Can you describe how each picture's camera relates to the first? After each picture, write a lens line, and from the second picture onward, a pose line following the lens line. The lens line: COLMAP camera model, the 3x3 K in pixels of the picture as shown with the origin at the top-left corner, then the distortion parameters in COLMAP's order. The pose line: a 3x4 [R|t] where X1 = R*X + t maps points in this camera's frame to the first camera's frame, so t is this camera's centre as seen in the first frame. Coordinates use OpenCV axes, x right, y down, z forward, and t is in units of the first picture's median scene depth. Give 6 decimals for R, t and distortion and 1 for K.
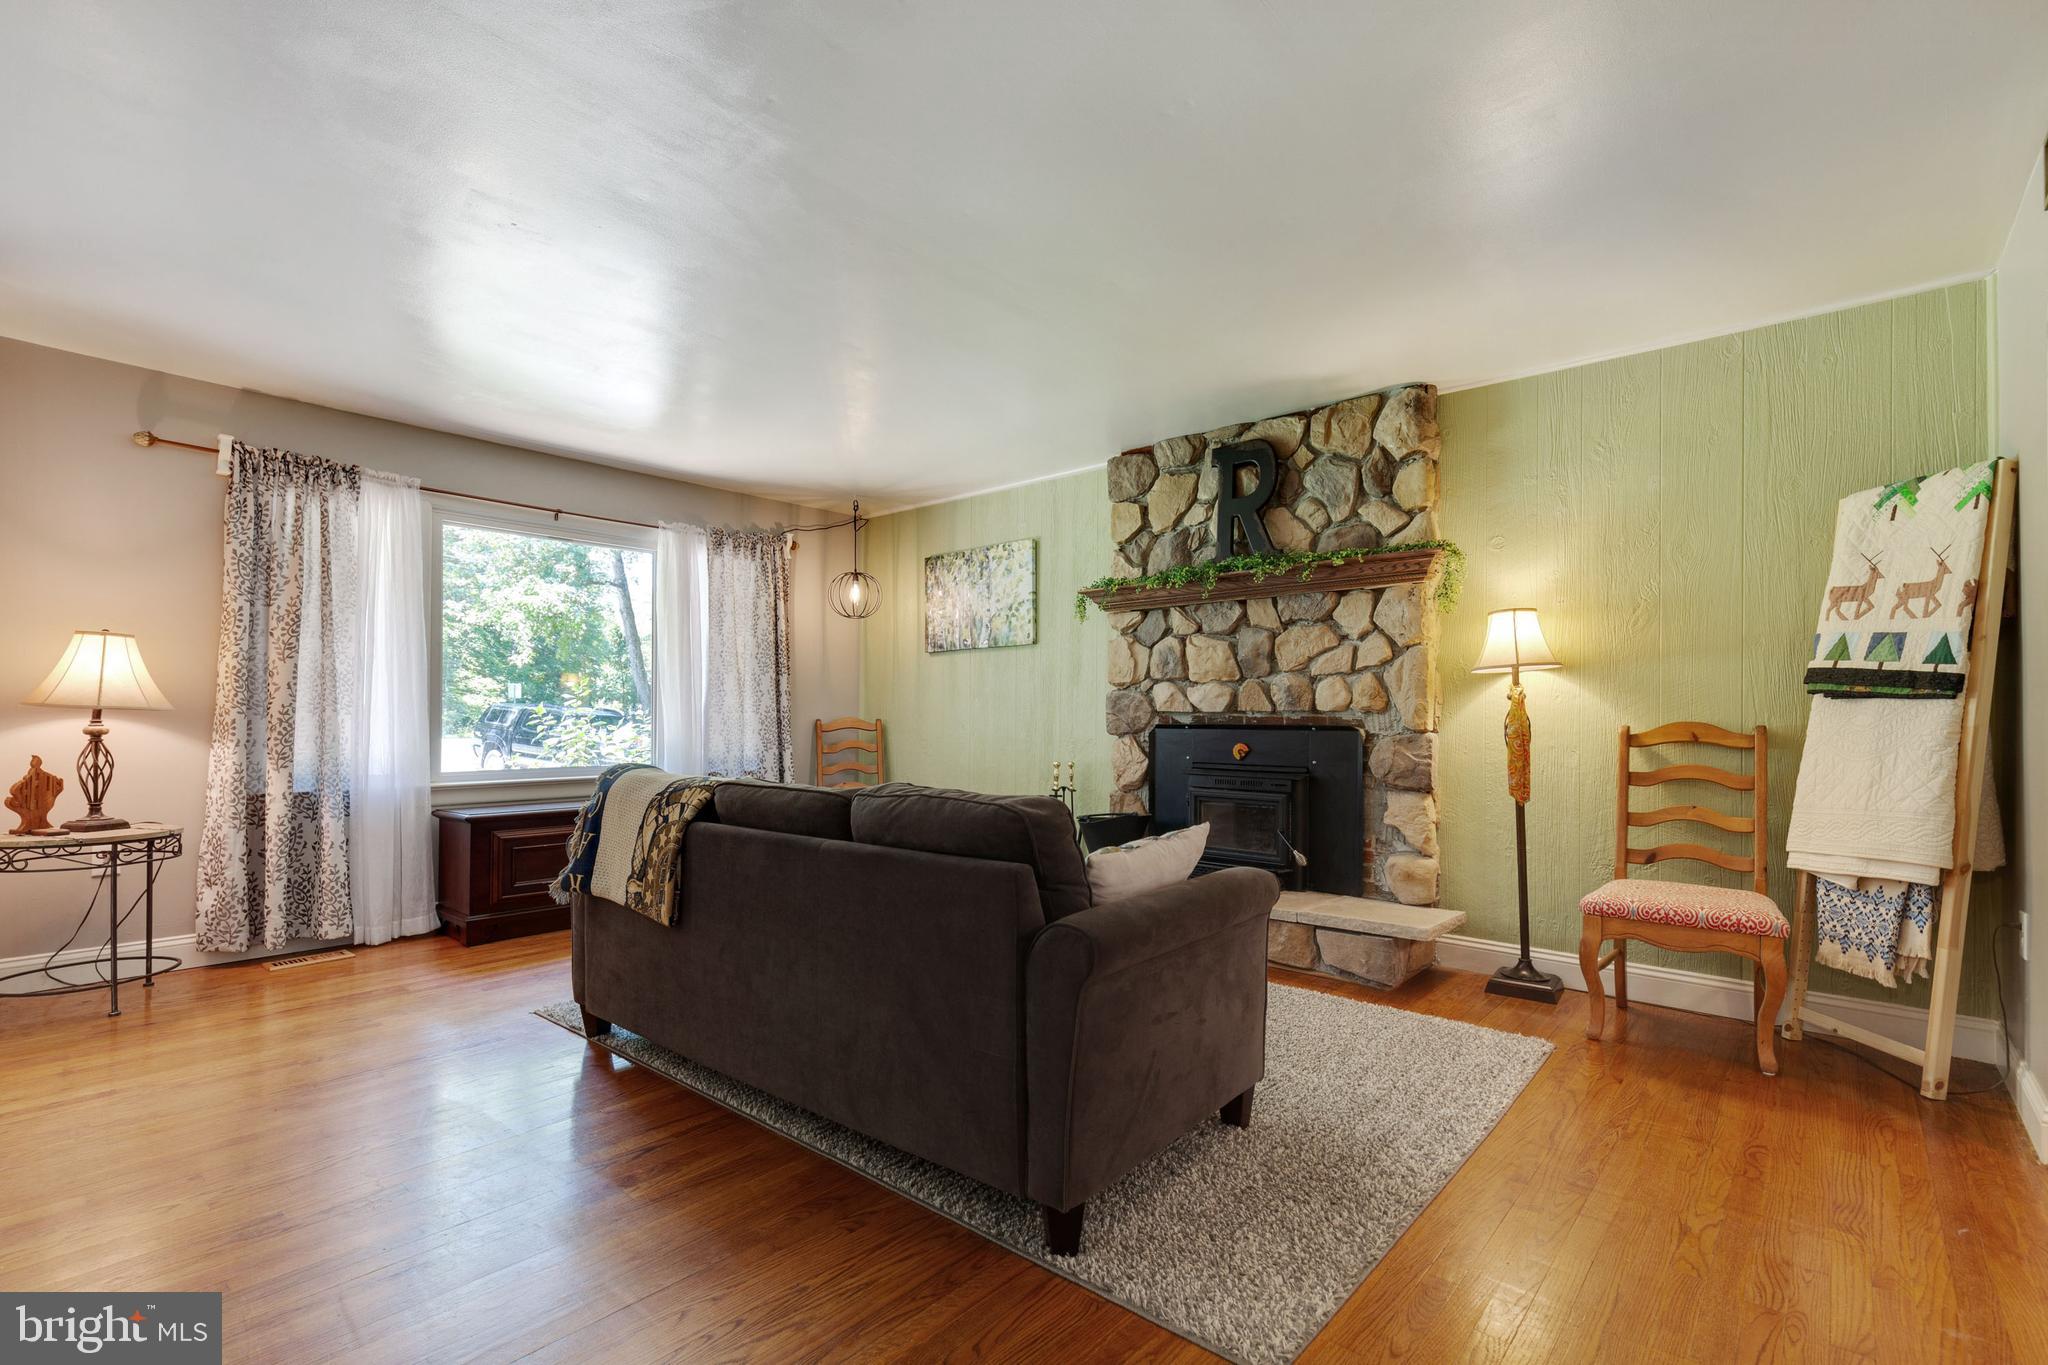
lens RADIAL K [[924.0, 0, 1026.4], [0, 924.0, 702.5], [0, 0, 1]] dist [0.003905, -0.000194]
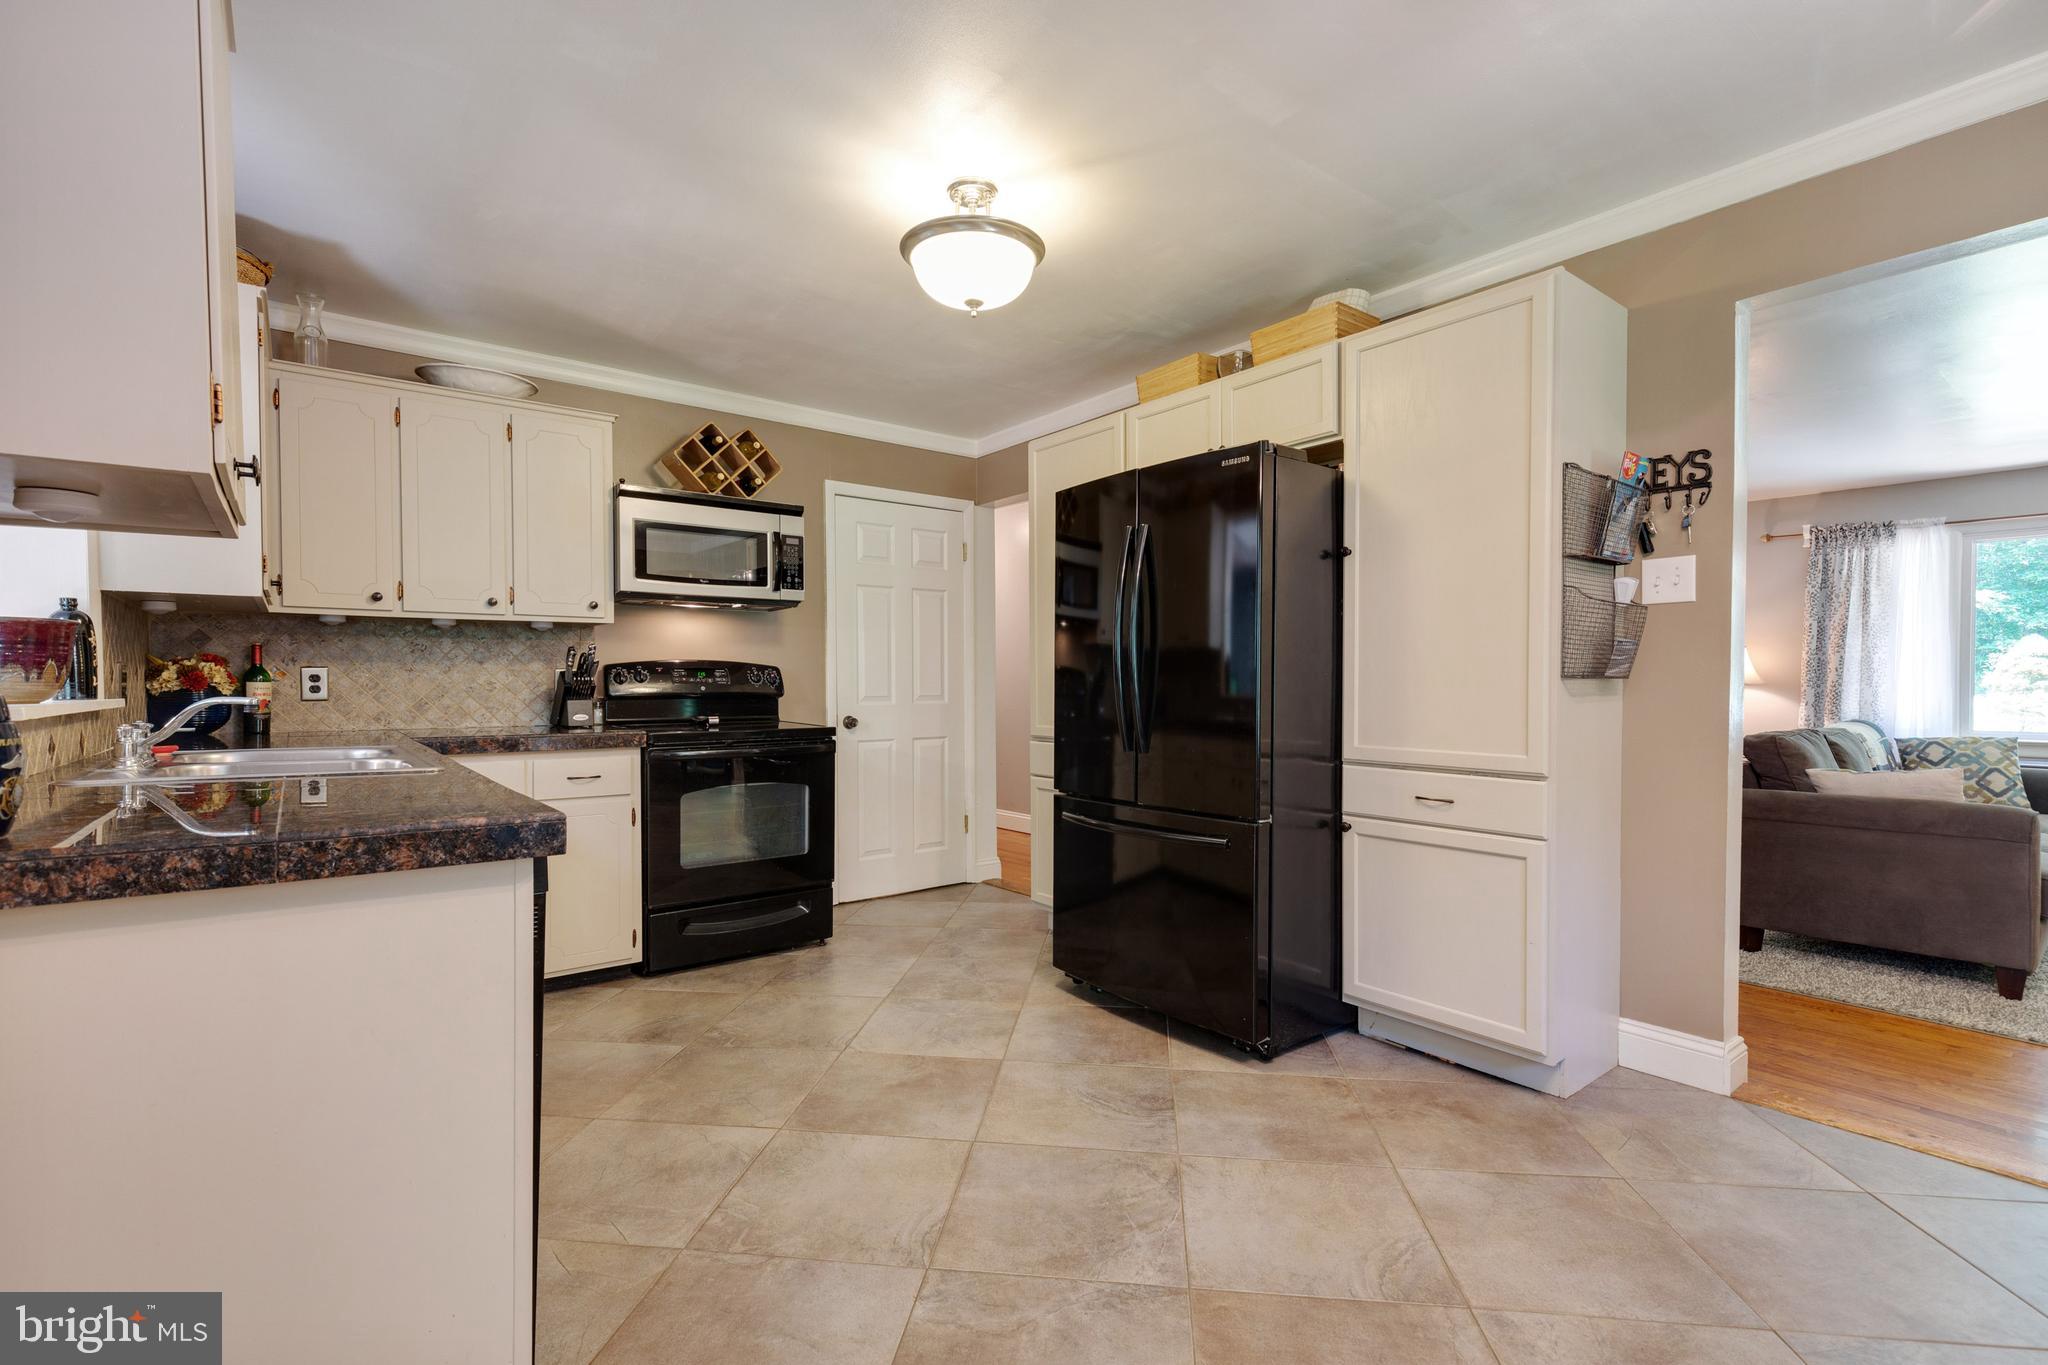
lens RADIAL K [[924.0, 0, 1026.4], [0, 924.0, 702.5], [0, 0, 1]] dist [0.003905, -0.000194]
pose [[-0.187797, 0.020676, -0.981990, 1.063480], [0.015953, 0.999711, 0.017998, -0.011355], [0.982078, -0.012286, -0.188073, -0.101279]]
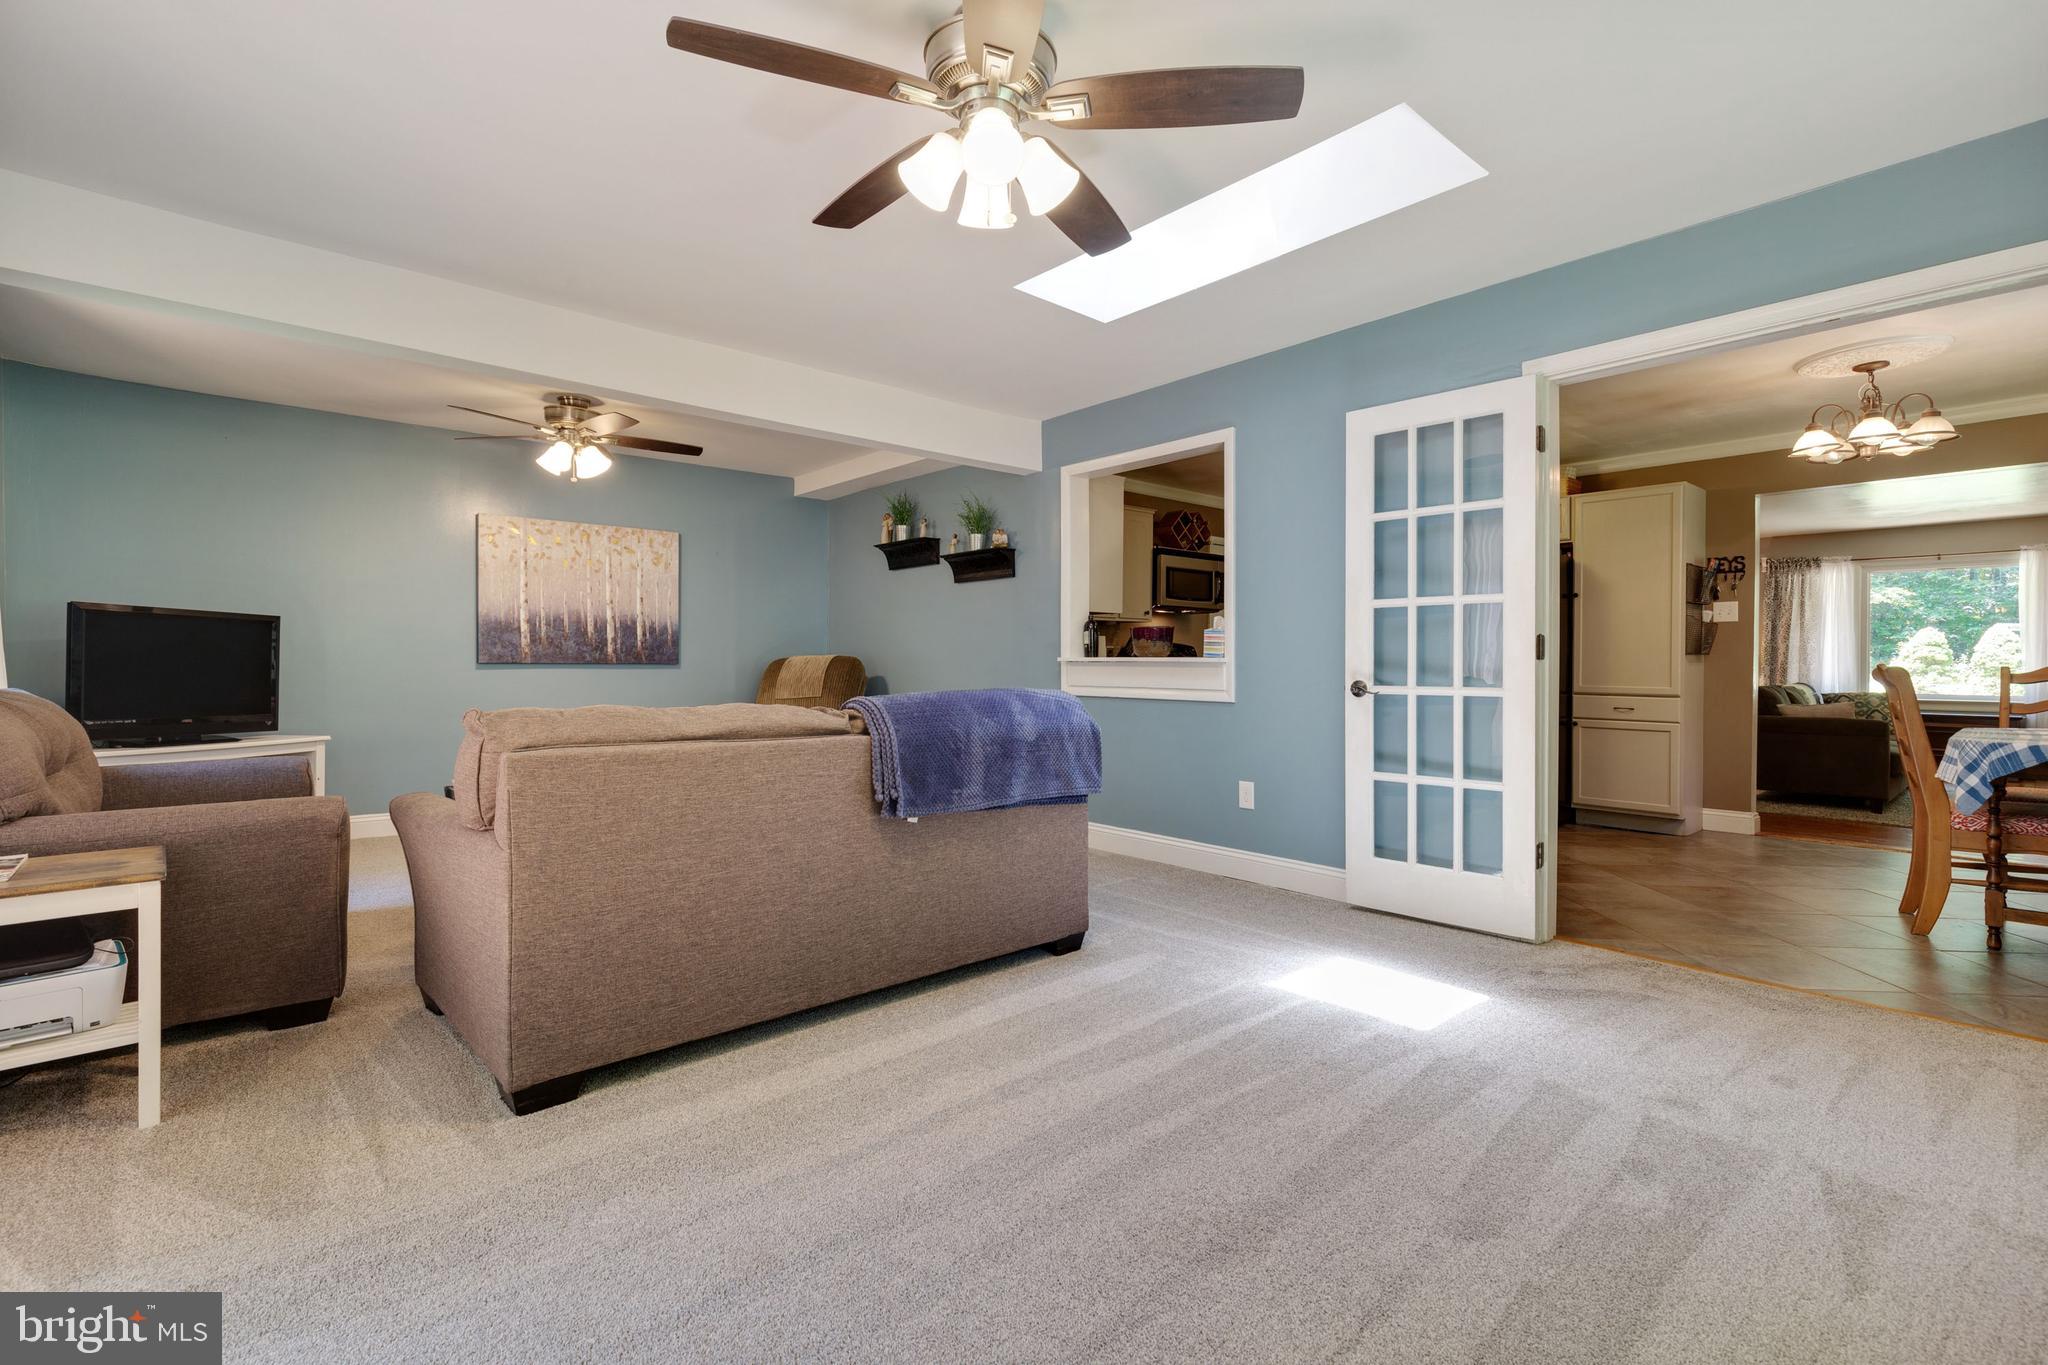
lens RADIAL K [[928.0, 0, 1023.2], [0, 928.0, 671.9], [0, 0, 1]] dist [0.001592, 0.000391]
pose [[-0.144540, 0.007284, -0.989472, 1.931217], [0.009440, 0.999938, 0.005982, -0.002424], [0.989454, -0.008476, -0.144599, -0.651864]]
